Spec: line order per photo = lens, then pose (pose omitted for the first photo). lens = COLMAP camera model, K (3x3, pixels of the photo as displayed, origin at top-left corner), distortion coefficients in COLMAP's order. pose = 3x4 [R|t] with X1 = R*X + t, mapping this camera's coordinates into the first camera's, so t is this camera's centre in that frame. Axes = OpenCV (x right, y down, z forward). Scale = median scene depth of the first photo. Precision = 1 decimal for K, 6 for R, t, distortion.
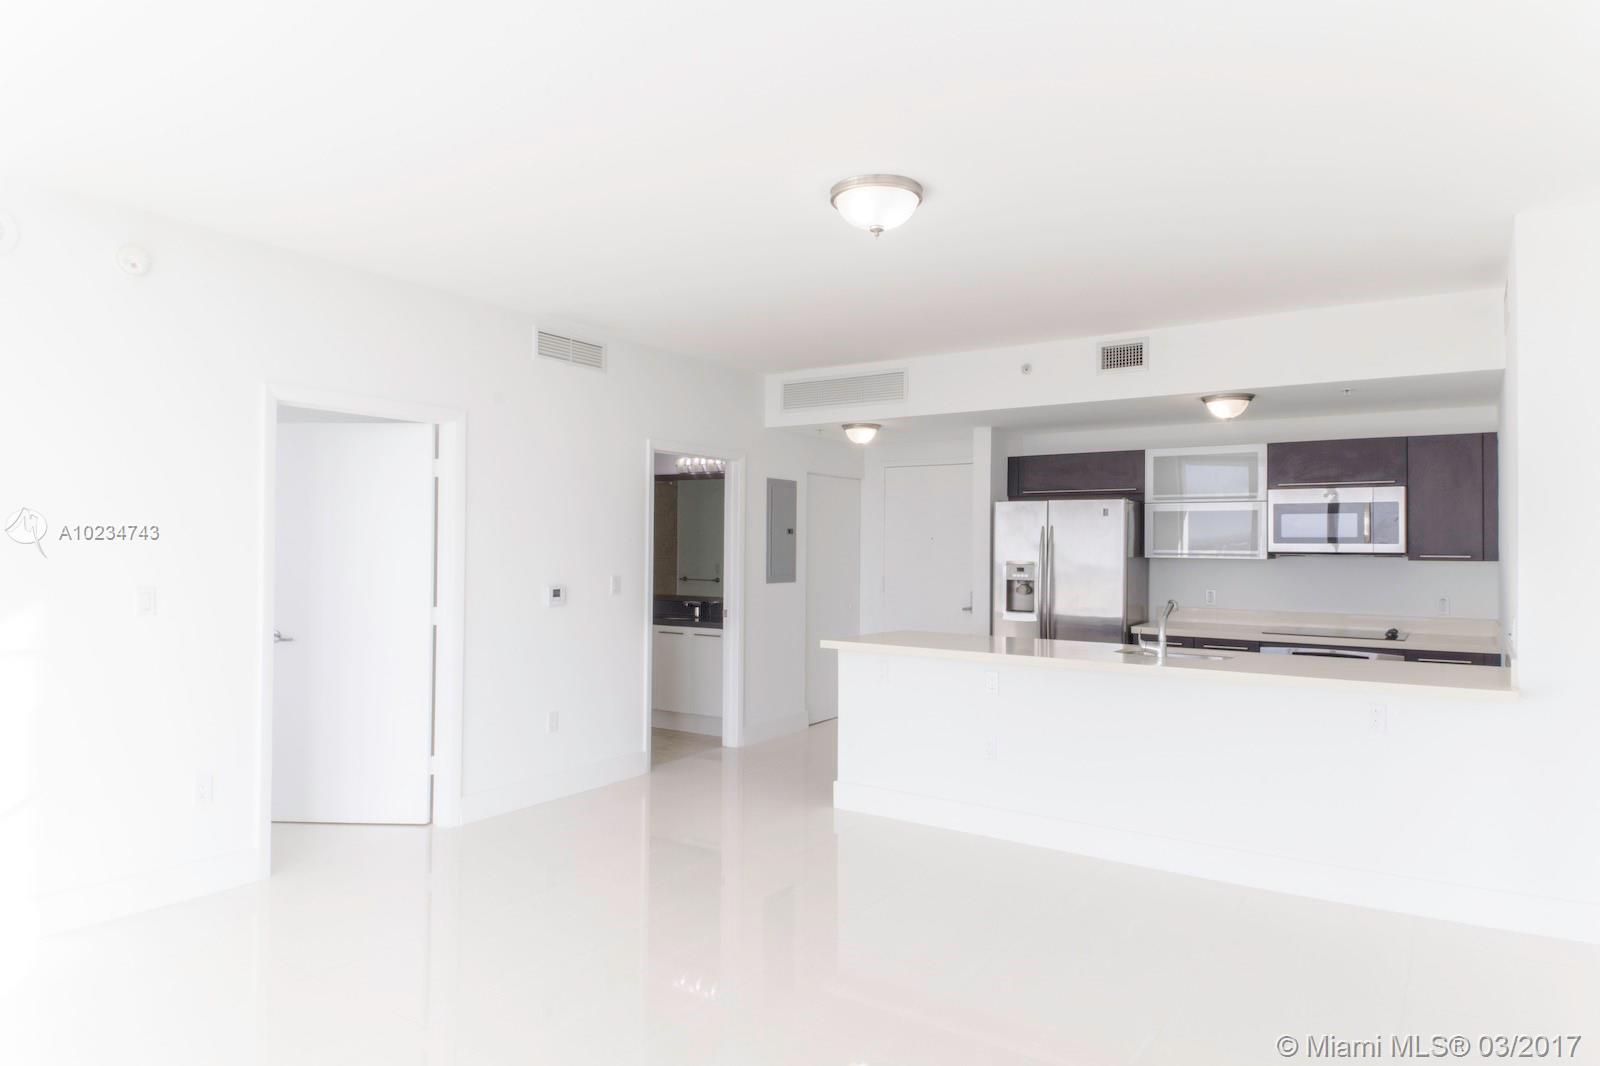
lens RADIAL K [[942.3, 0, 804.3], [0, 942.3, 531.0], [0, 0, 1]] dist [0.023904, -0.000597]
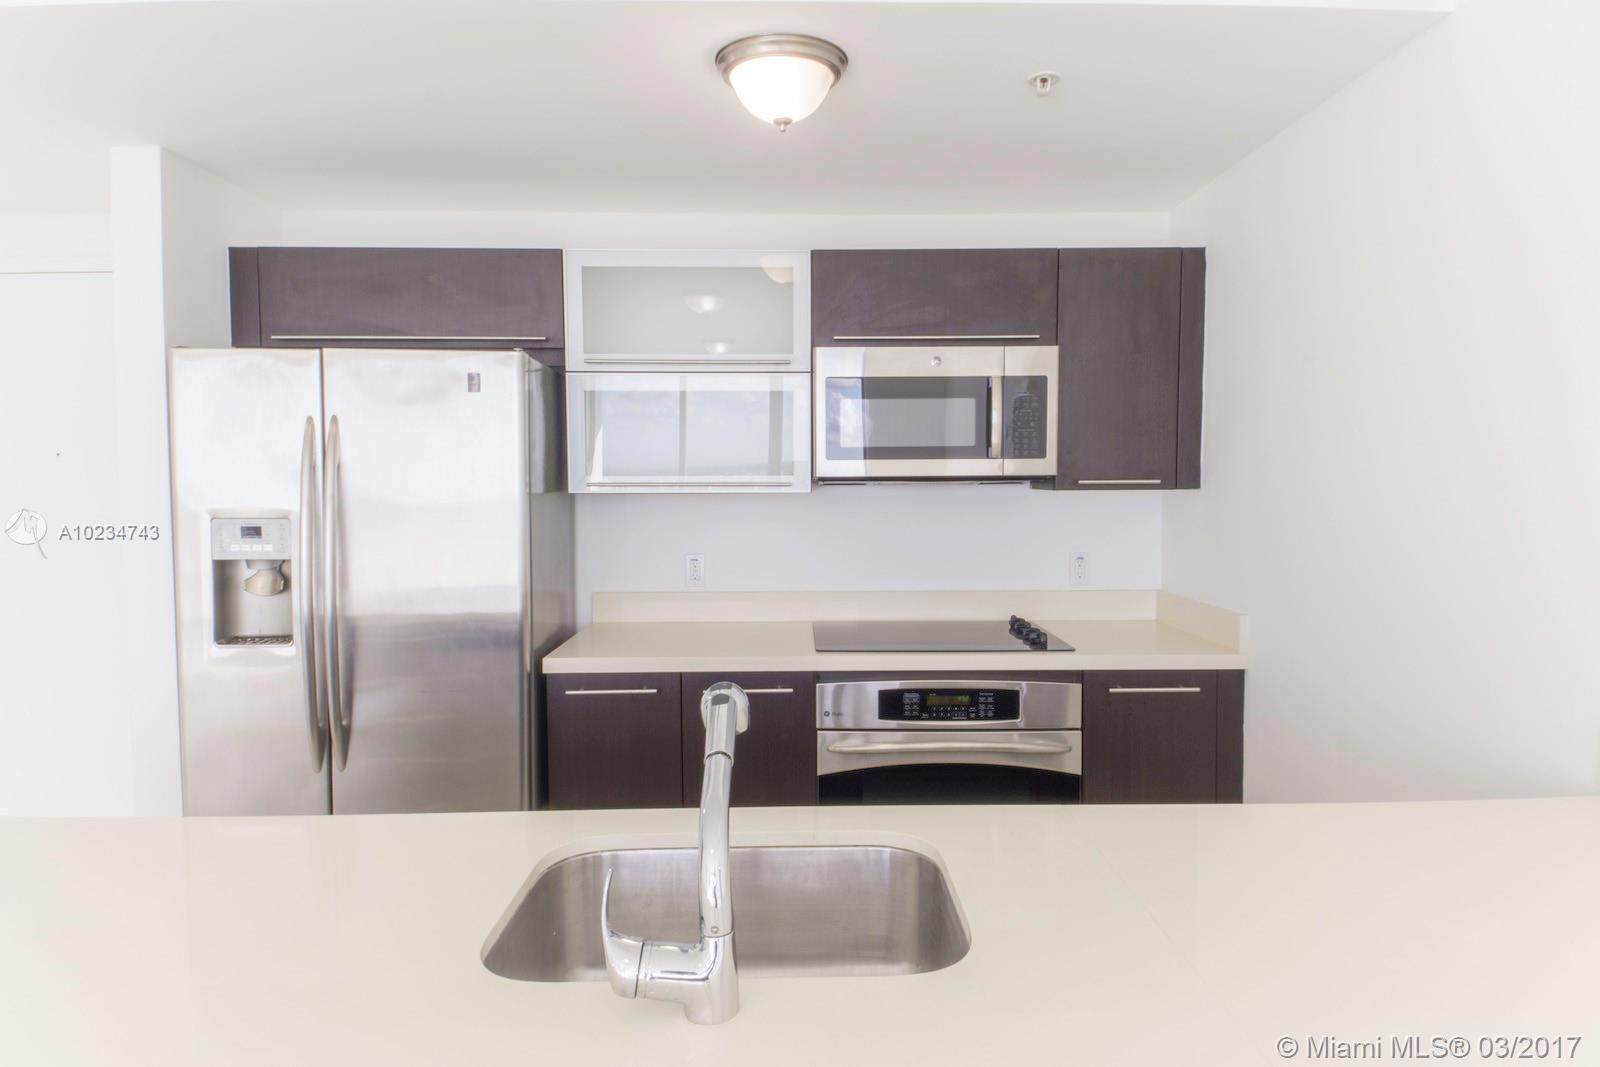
lens RADIAL K [[942.3, 0, 804.3], [0, 942.3, 531.5], [0, 0, 1]] dist [0.023904, -0.000597]
pose [[0.816299, -0.043775, 0.575969, 0.199207], [-0.000839, 0.997033, 0.076966, 0.012086], [-0.577629, -0.063311, 0.813840, 0.587701]]
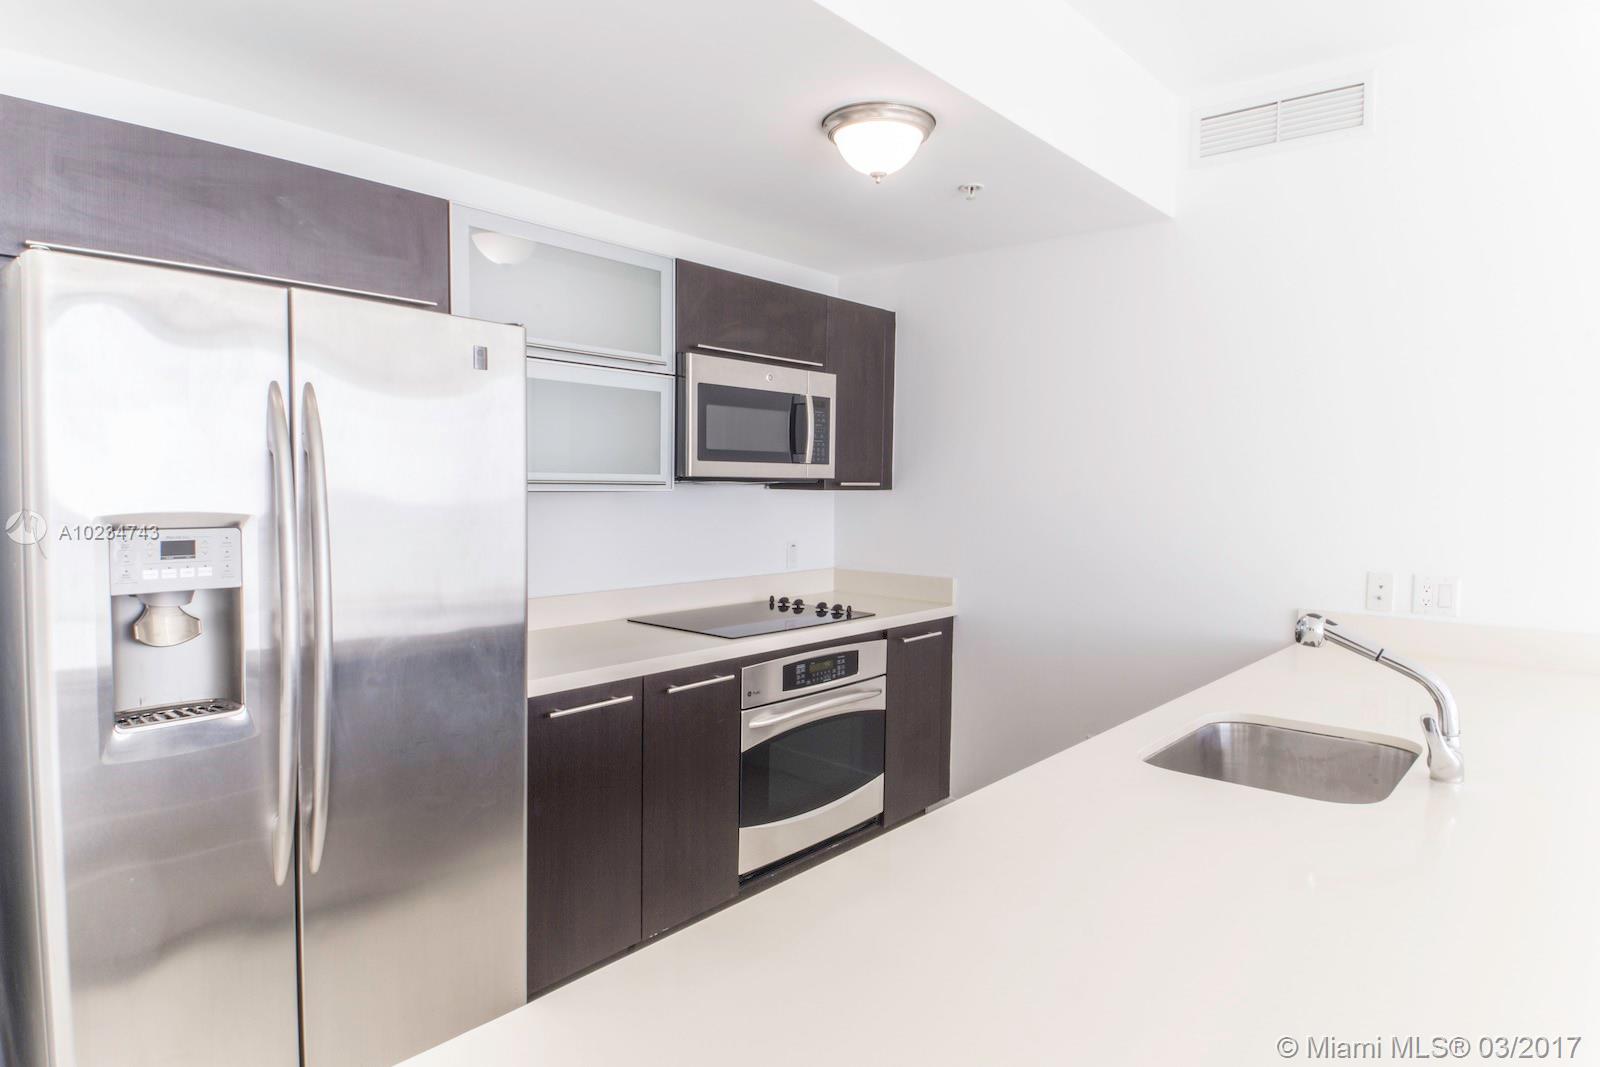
lens RADIAL K [[942.3, 0, 804.3], [0, 942.3, 531.5], [0, 0, 1]] dist [0.023904, -0.000597]
pose [[0.104164, -0.059220, 0.992795, -0.001649], [-0.028199, 0.997649, 0.062468, 0.017071], [-0.994160, -0.034502, 0.102250, 0.847550]]
